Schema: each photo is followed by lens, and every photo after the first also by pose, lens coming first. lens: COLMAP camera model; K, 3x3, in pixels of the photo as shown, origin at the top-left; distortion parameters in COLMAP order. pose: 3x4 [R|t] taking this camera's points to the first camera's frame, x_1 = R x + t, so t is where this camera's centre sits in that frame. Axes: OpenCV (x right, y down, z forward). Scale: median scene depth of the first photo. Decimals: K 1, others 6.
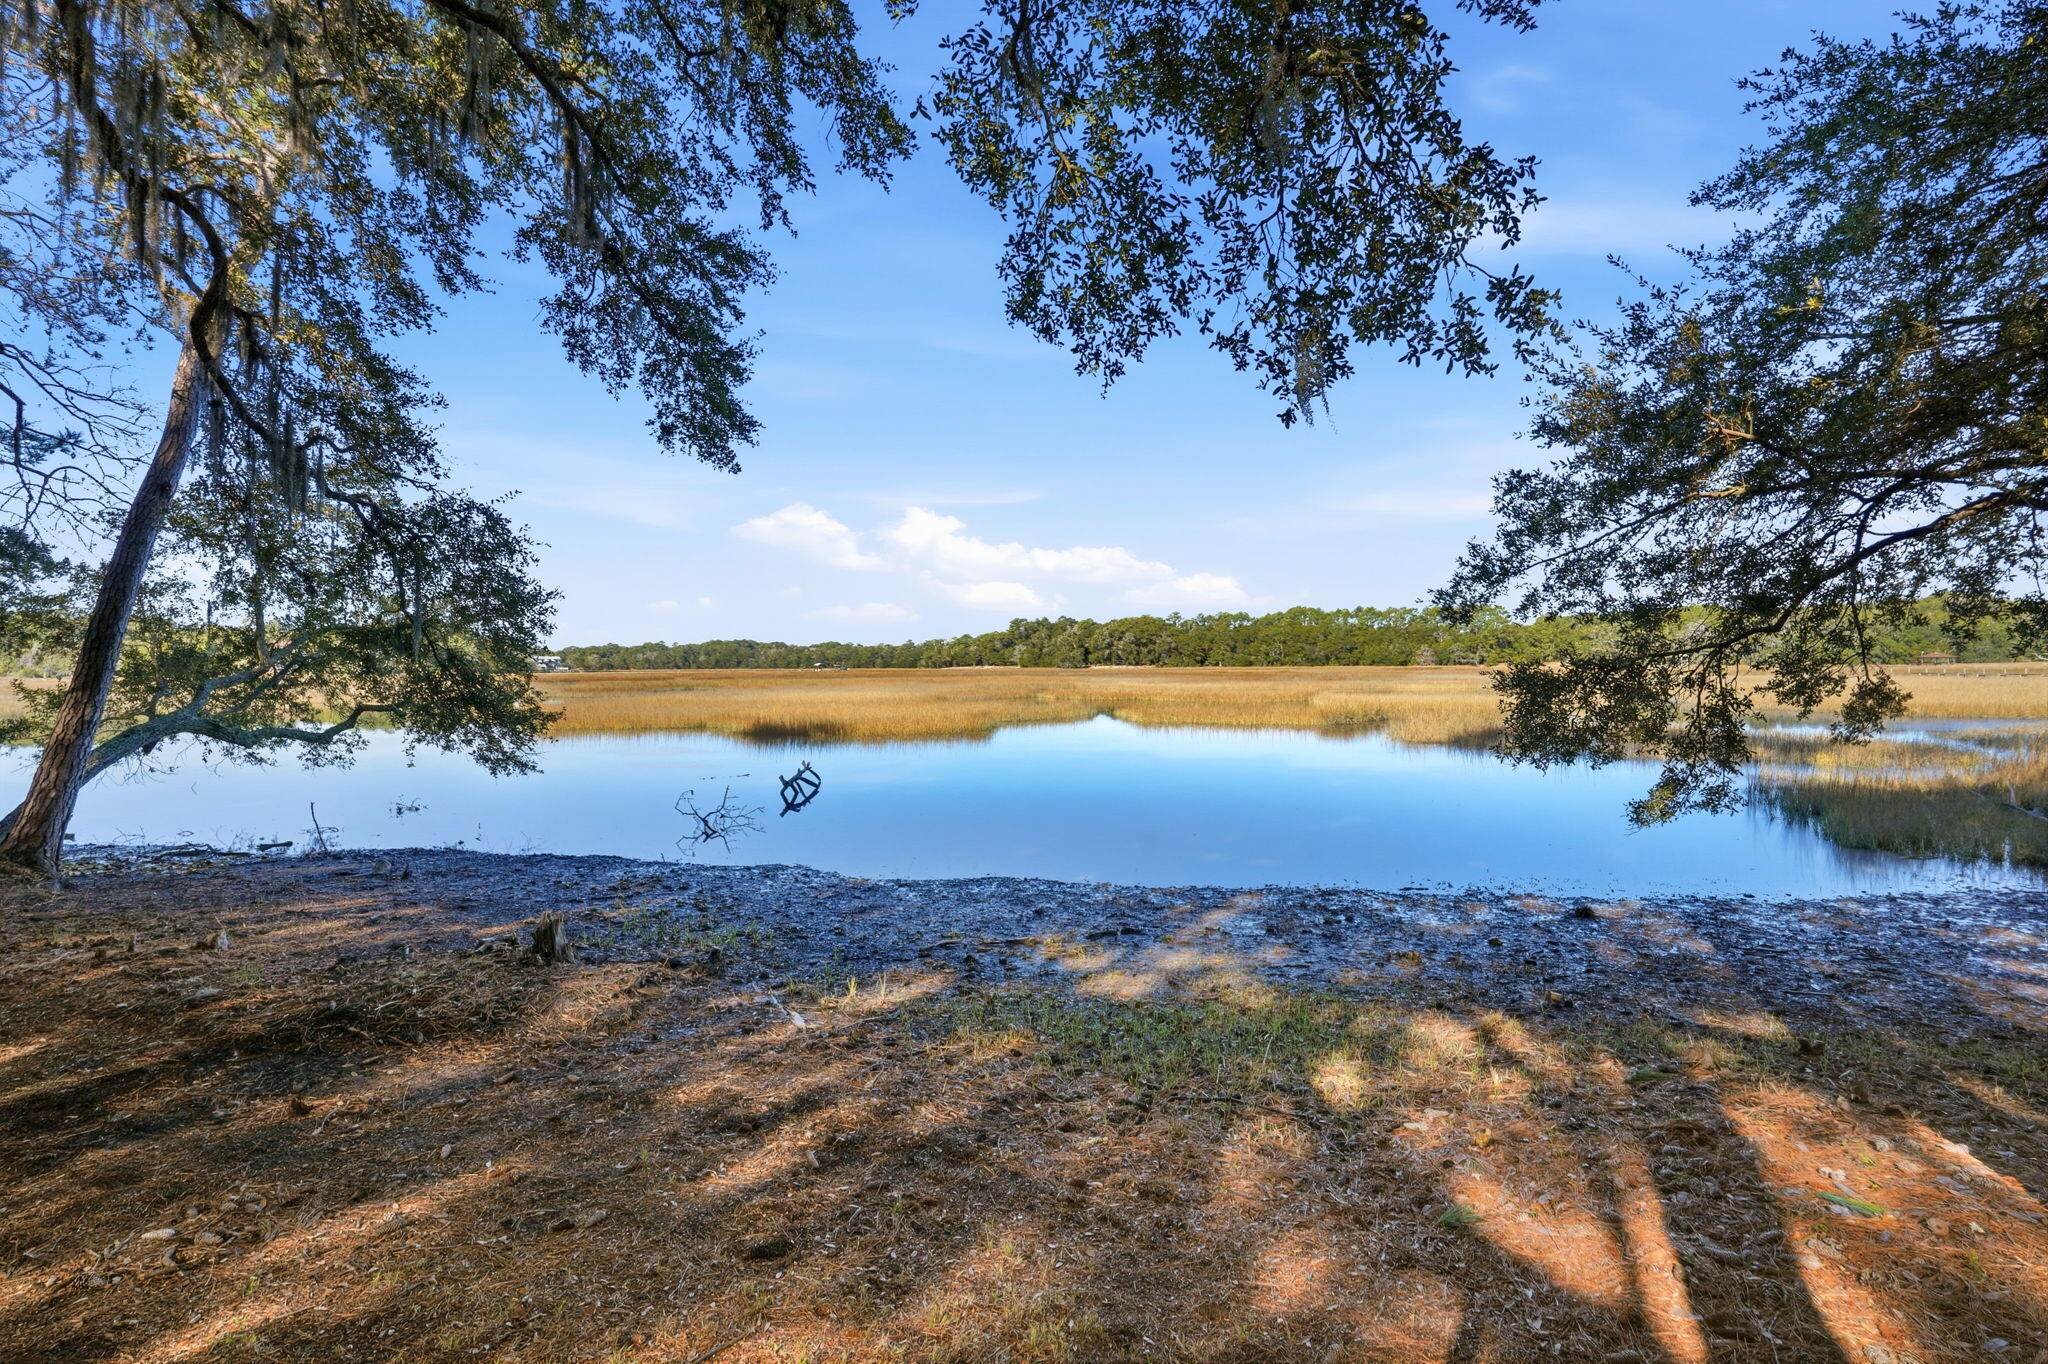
lens RADIAL K [[1031.3, 0, 1034.8], [0, 1031.3, 688.9], [0, 0, 1]] dist [-0.054163, 0.029016]
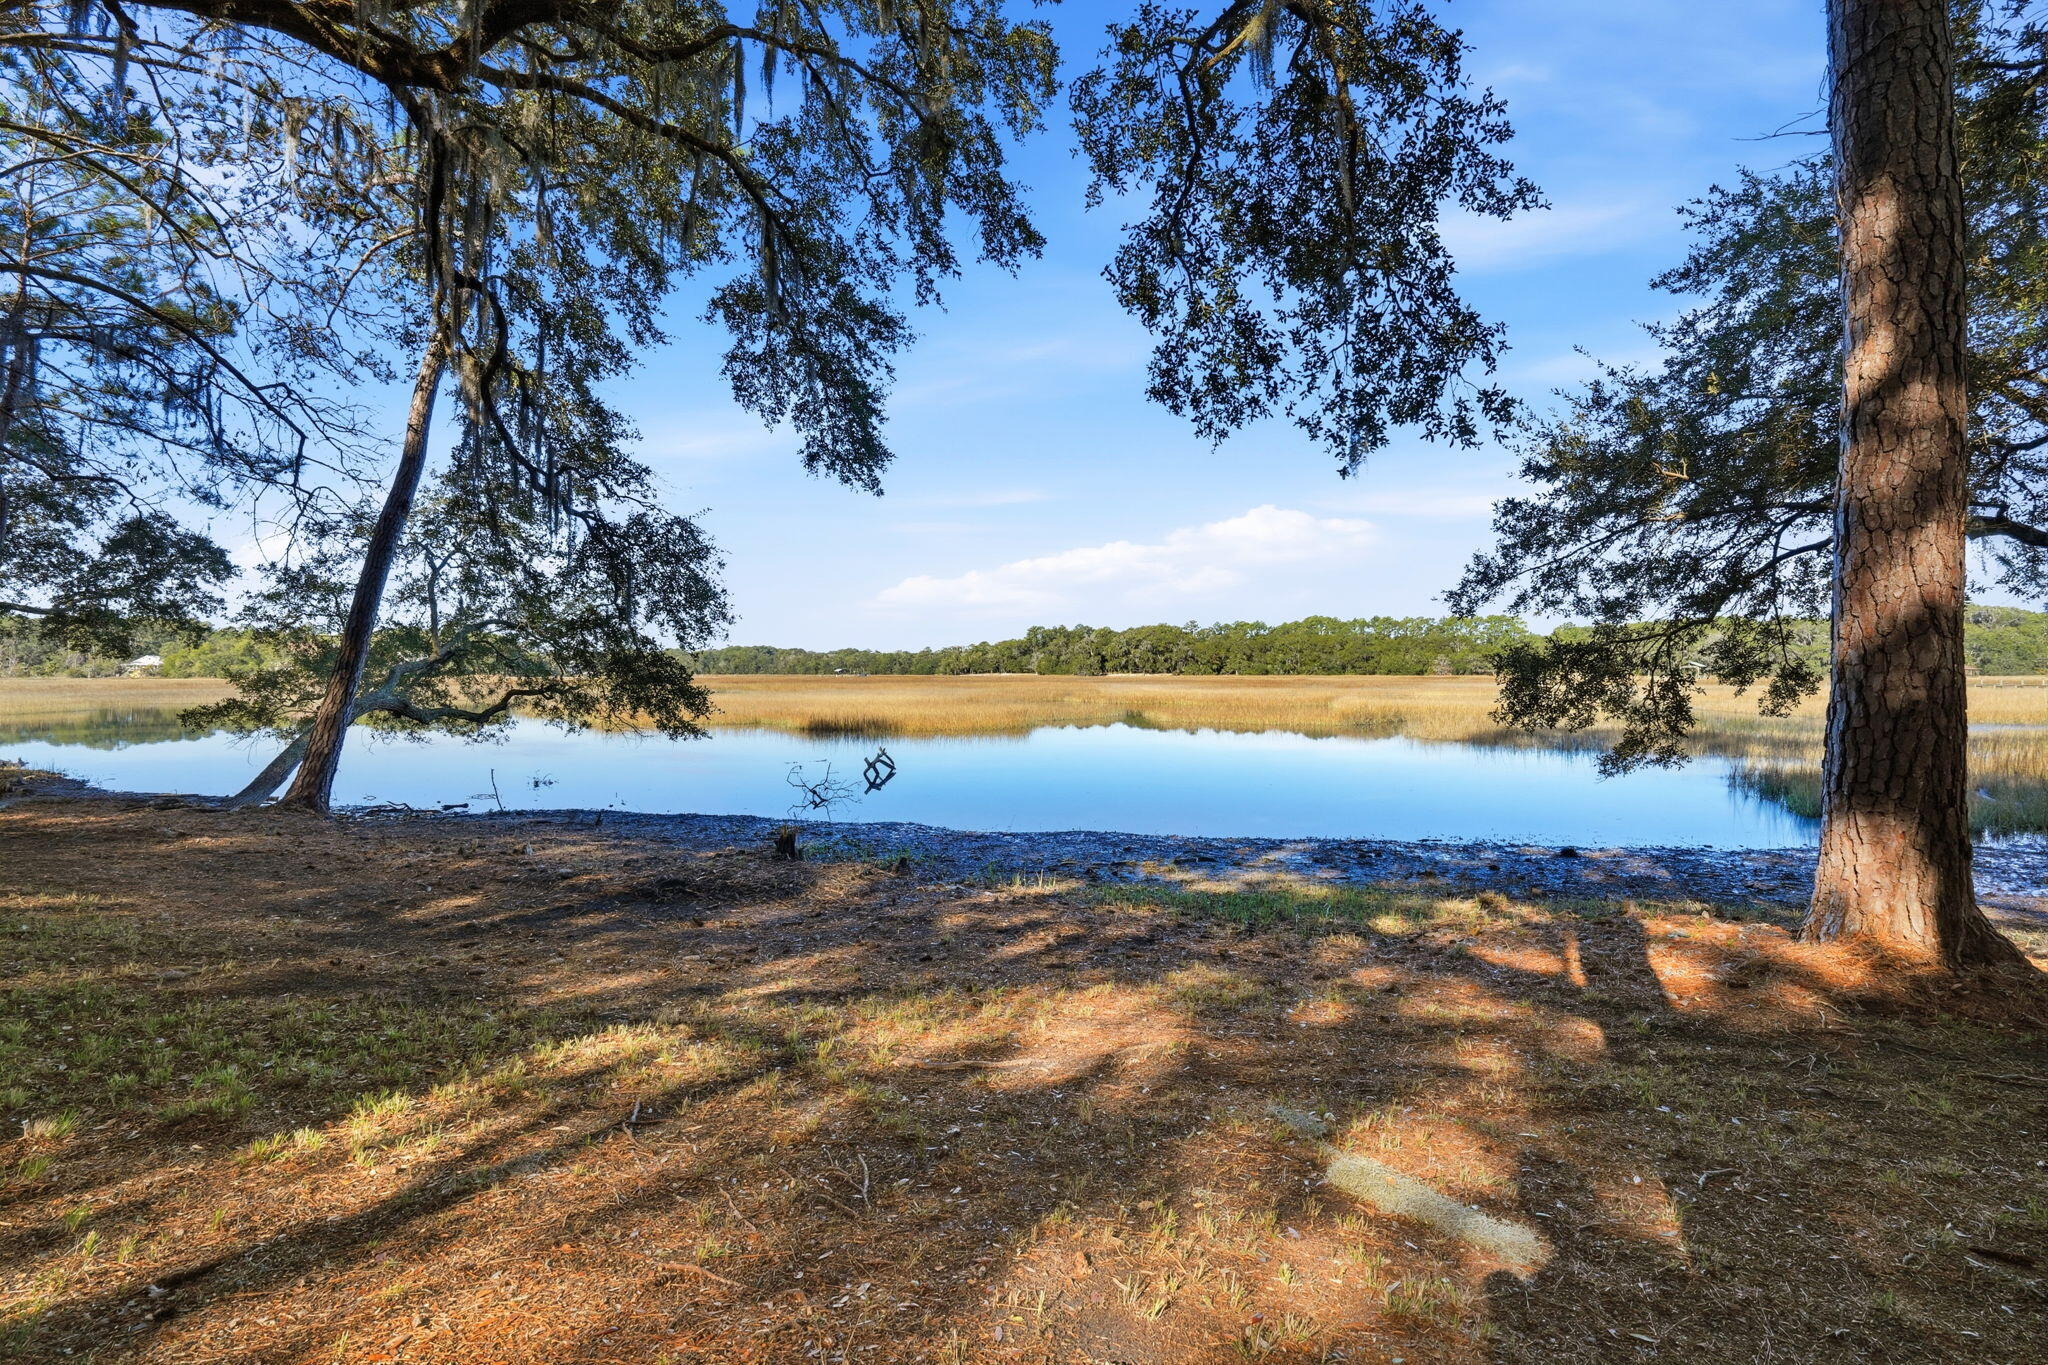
lens RADIAL K [[1051.1, 0, 1024.0], [0, 1051.1, 682.5], [0, 0, 1]] dist [-0.049089, 0.031744]
pose [[0.999837, 0.005948, -0.017028, -0.110920], [-0.006226, 0.999848, -0.016310, 0.040424], [0.016928, 0.016414, 0.999722, -0.300406]]
